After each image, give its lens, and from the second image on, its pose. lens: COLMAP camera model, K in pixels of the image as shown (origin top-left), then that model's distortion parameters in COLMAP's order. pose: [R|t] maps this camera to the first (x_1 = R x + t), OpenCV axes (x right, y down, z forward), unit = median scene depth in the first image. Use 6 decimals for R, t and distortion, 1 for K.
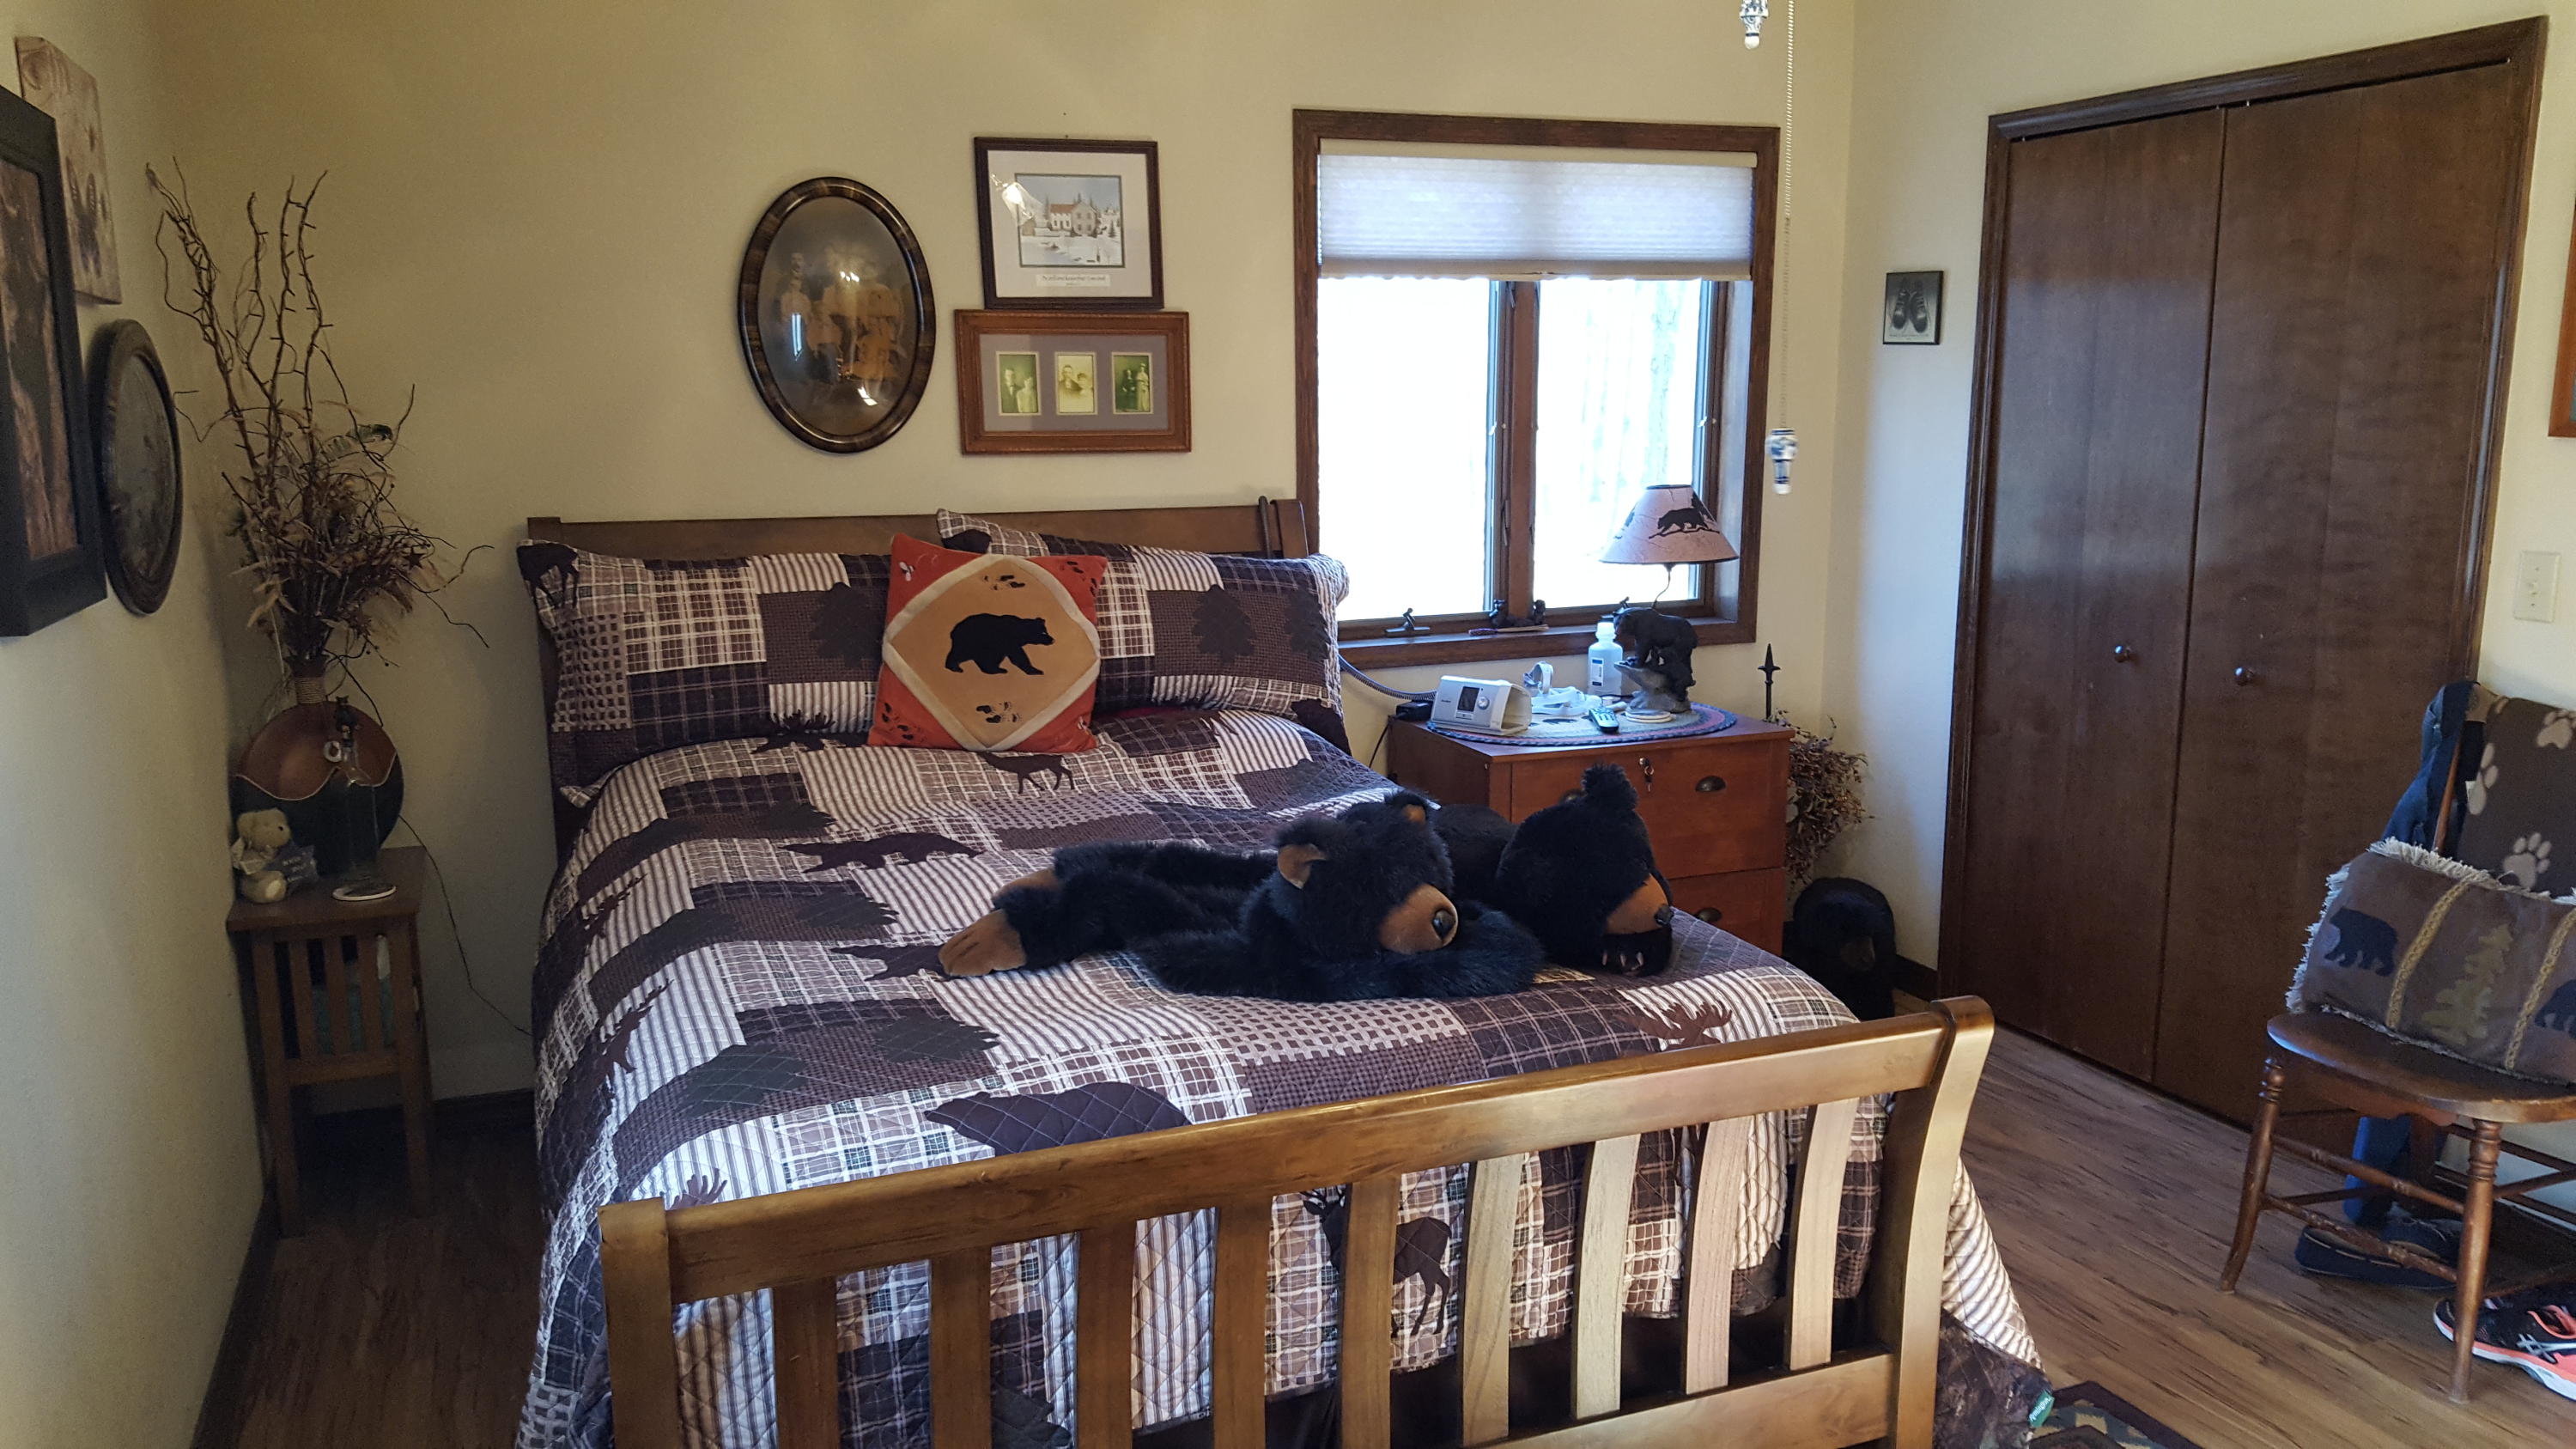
lens RADIAL K [[1928.2, 0, 1274.2], [0, 1928.2, 768.7], [0, 0, 1]] dist [0.137672, -0.201510]
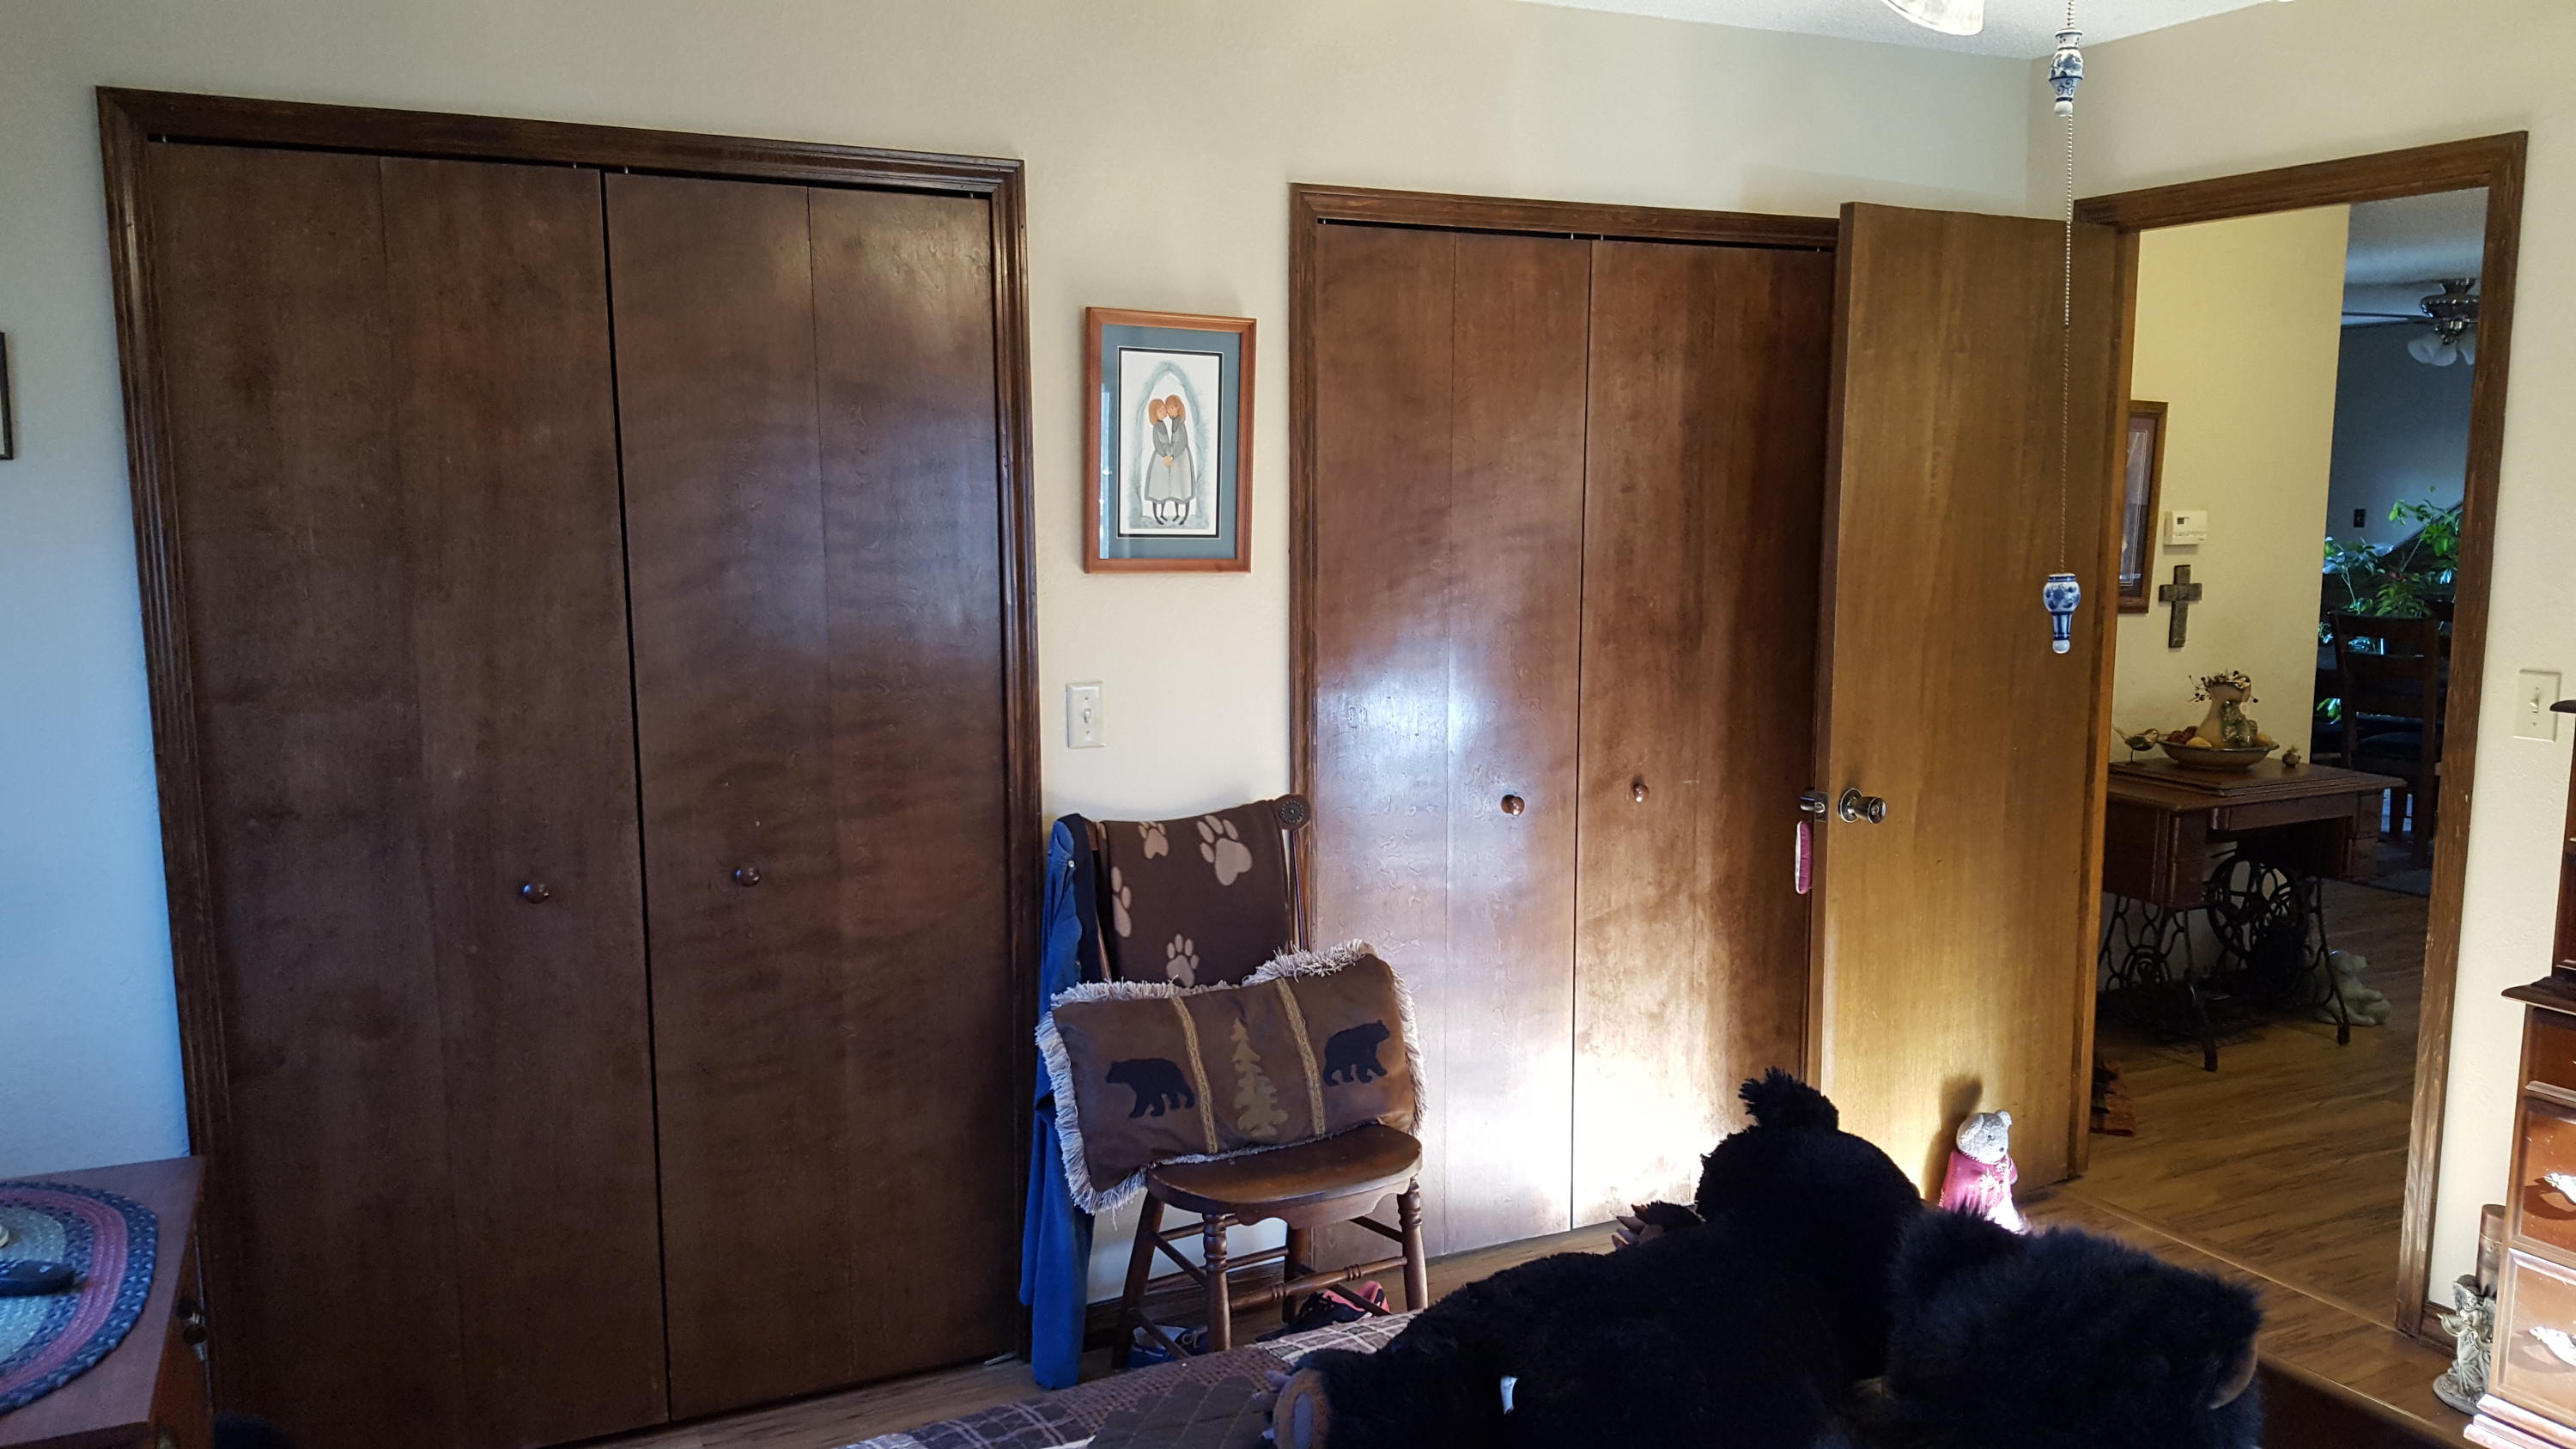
lens RADIAL K [[1928.2, 0, 1274.2], [0, 1928.2, 768.7], [0, 0, 1]] dist [0.137672, -0.201510]
pose [[-0.088573, -0.128087, 0.987800, -0.338768], [0.201159, 0.968964, 0.143682, -0.169410], [-0.975546, 0.211432, -0.060058, 0.858430]]
